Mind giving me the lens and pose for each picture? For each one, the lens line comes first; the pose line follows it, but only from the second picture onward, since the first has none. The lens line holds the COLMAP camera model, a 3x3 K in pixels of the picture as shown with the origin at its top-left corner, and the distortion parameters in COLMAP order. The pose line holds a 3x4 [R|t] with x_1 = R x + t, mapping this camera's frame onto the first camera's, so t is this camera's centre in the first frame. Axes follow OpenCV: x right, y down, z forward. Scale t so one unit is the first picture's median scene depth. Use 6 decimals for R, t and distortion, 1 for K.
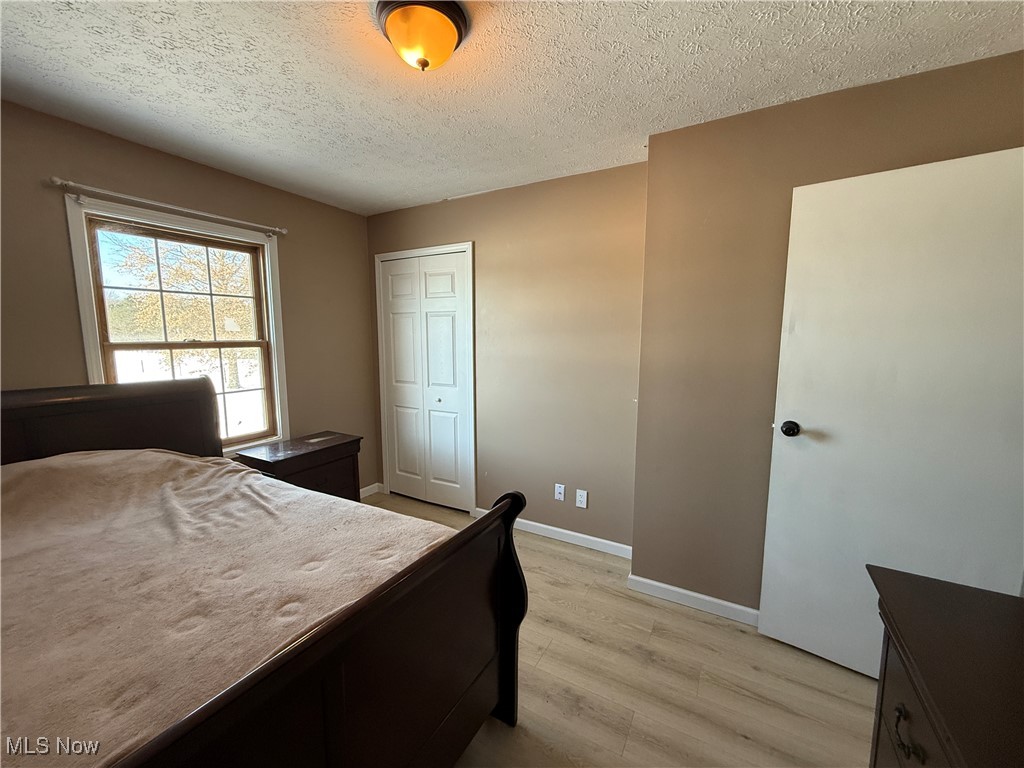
lens RADIAL K [[407.8, 0, 512.0], [0, 407.8, 384.0], [0, 0, 1]] dist [0.000708, 0.000019]
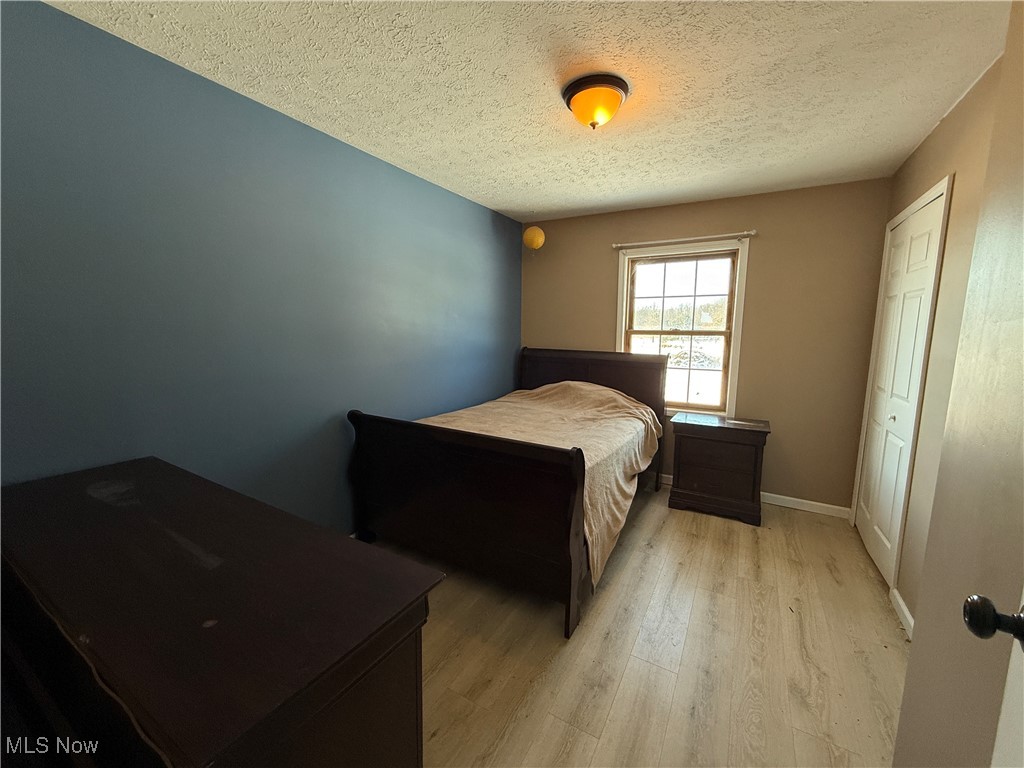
lens RADIAL K [[407.8, 0, 512.0], [0, 407.8, 384.0], [0, 0, 1]] dist [0.000708, 0.000019]
pose [[-0.011472, 0.134355, -0.990867, 0.756399], [-0.131953, 0.982063, 0.134689, -0.038904], [0.991190, 0.132293, 0.006463, 0.491060]]
